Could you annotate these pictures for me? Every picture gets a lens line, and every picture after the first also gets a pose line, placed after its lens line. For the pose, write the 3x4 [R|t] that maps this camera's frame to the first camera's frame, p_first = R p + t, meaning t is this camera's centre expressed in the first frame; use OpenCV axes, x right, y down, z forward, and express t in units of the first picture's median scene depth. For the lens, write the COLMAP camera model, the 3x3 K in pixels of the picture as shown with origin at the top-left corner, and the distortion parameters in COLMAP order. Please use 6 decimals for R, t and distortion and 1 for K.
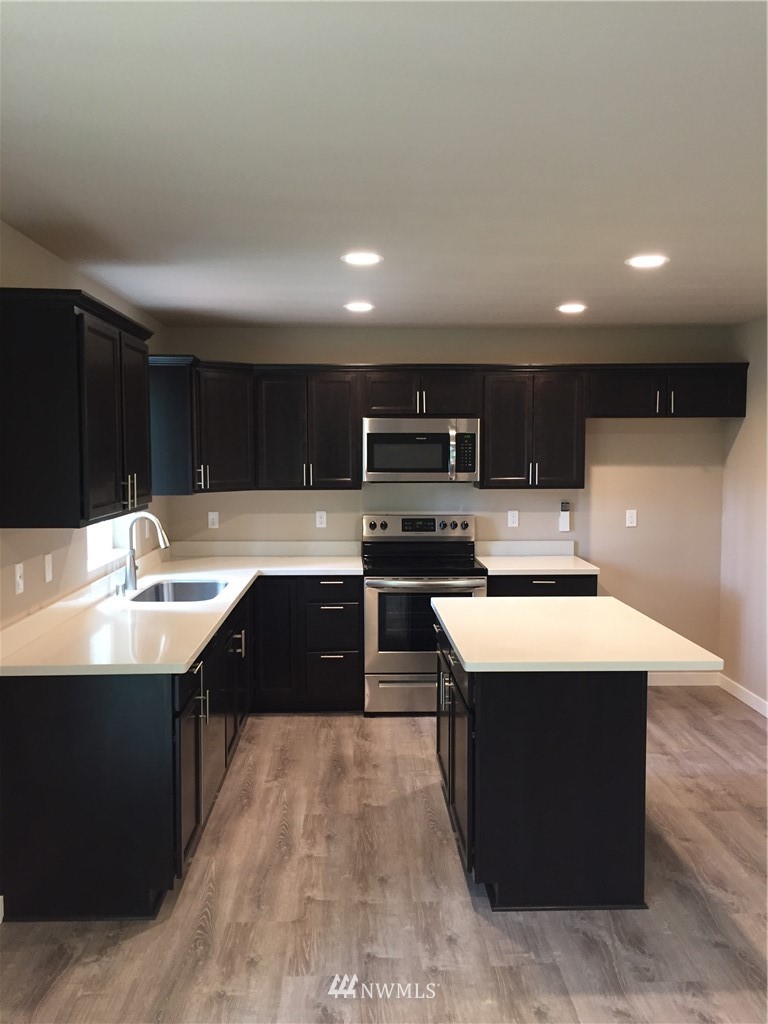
lens RADIAL K [[878.1, 0, 390.5], [0, 878.1, 515.8], [0, 0, 1]] dist [0.065341, -0.083051]
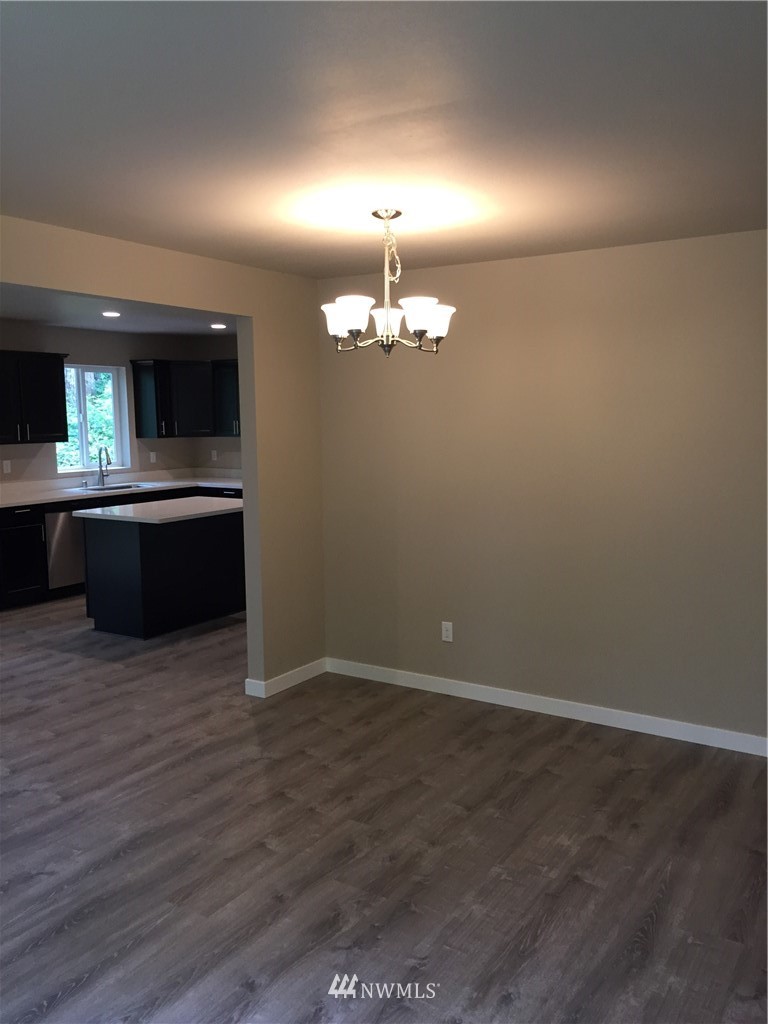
lens RADIAL K [[878.1, 0, 383.3], [0, 878.1, 517.0], [0, 0, 1]] dist [0.065341, -0.083051]
pose [[0.821300, 0.059025, -0.567434, 1.385861], [-0.035202, 0.997981, 0.052859, 0.029491], [0.569409, -0.023438, 0.821720, -0.241725]]
